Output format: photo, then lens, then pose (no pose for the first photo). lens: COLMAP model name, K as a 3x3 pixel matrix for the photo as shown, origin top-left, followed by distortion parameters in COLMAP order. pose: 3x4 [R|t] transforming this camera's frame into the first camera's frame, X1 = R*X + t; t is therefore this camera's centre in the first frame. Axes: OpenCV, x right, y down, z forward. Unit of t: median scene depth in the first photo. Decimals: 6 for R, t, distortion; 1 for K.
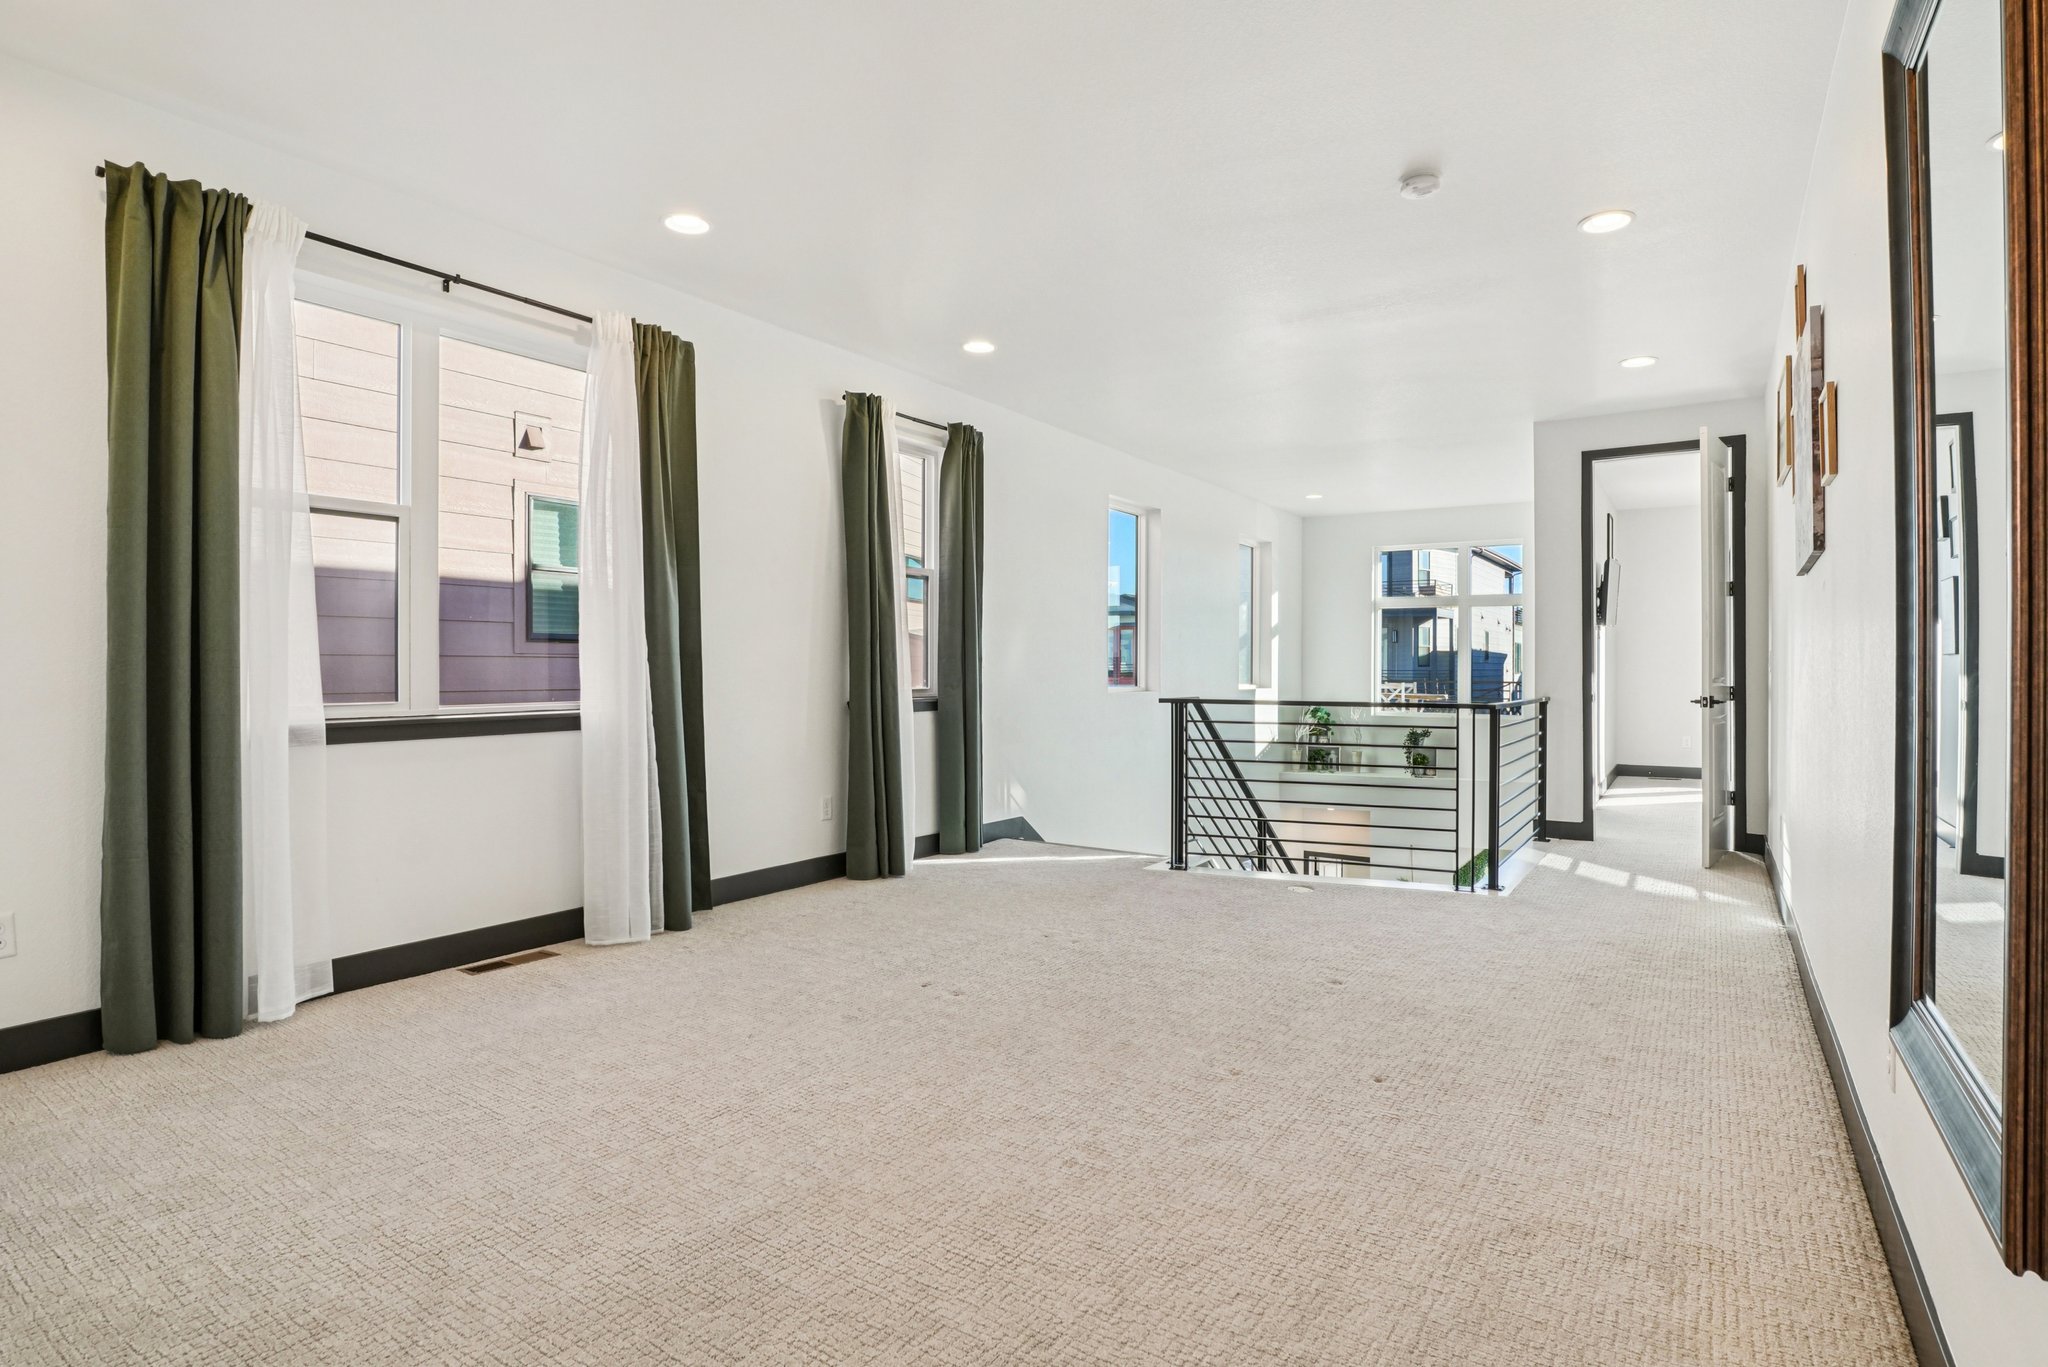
lens RADIAL K [[1041.6, 0, 1026.0], [0, 1041.6, 685.7], [0, 0, 1]] dist [-0.047493, 0.012014]
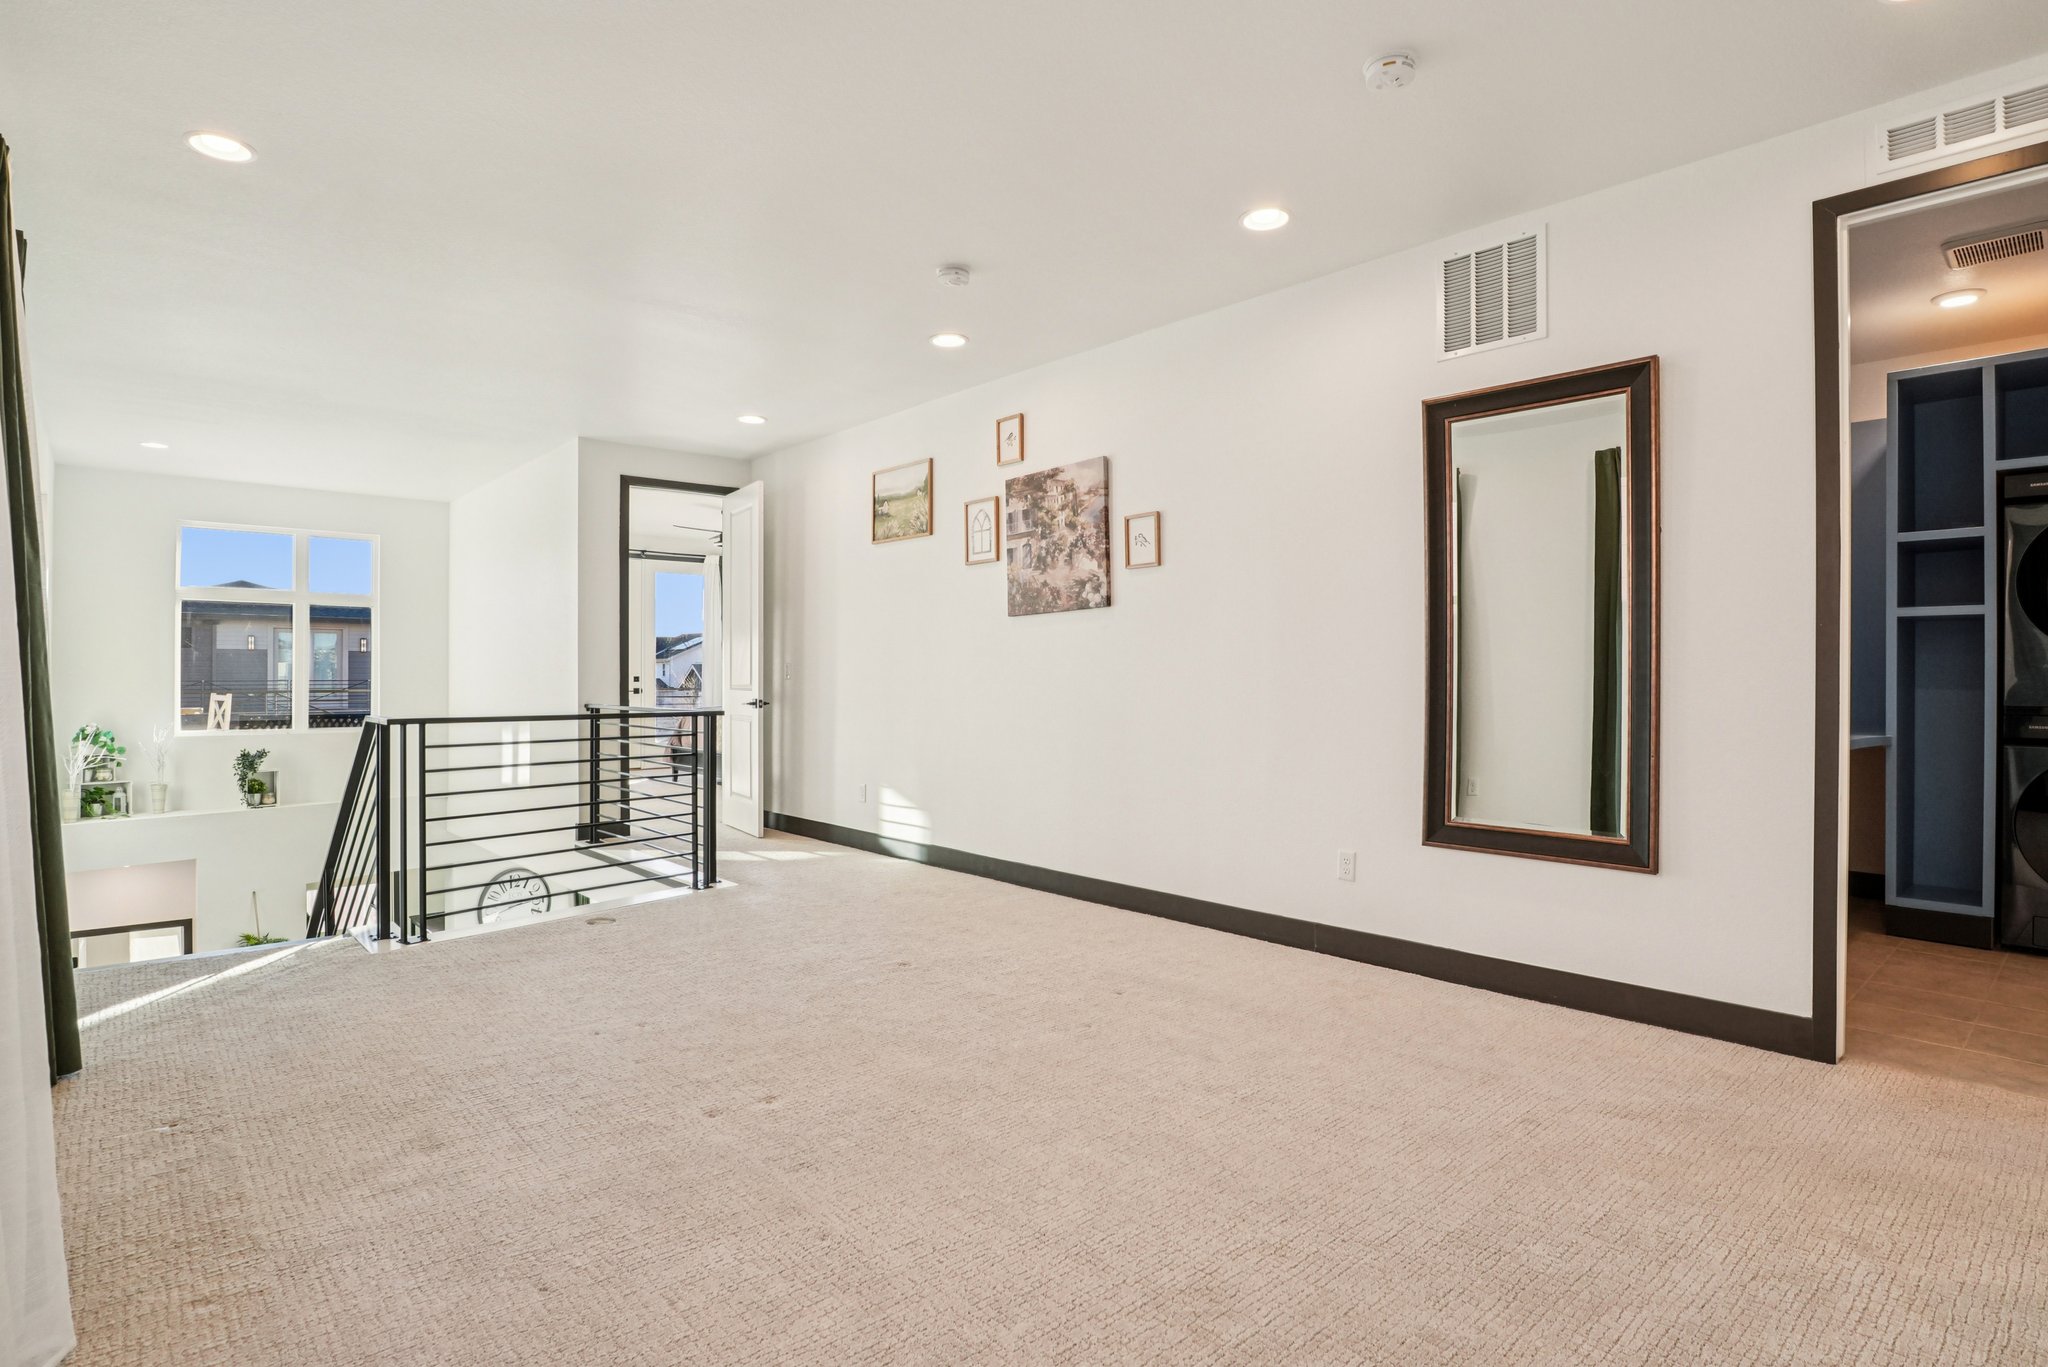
lens RADIAL K [[1041.6, 0, 1026.0], [0, 1041.6, 685.7], [0, 0, 1]] dist [-0.047493, 0.012014]
pose [[0.248532, -0.010052, 0.968572, -0.491801], [0.015653, 0.999857, 0.006360, -0.009875], [-0.968497, 0.013581, 0.248654, 0.398216]]
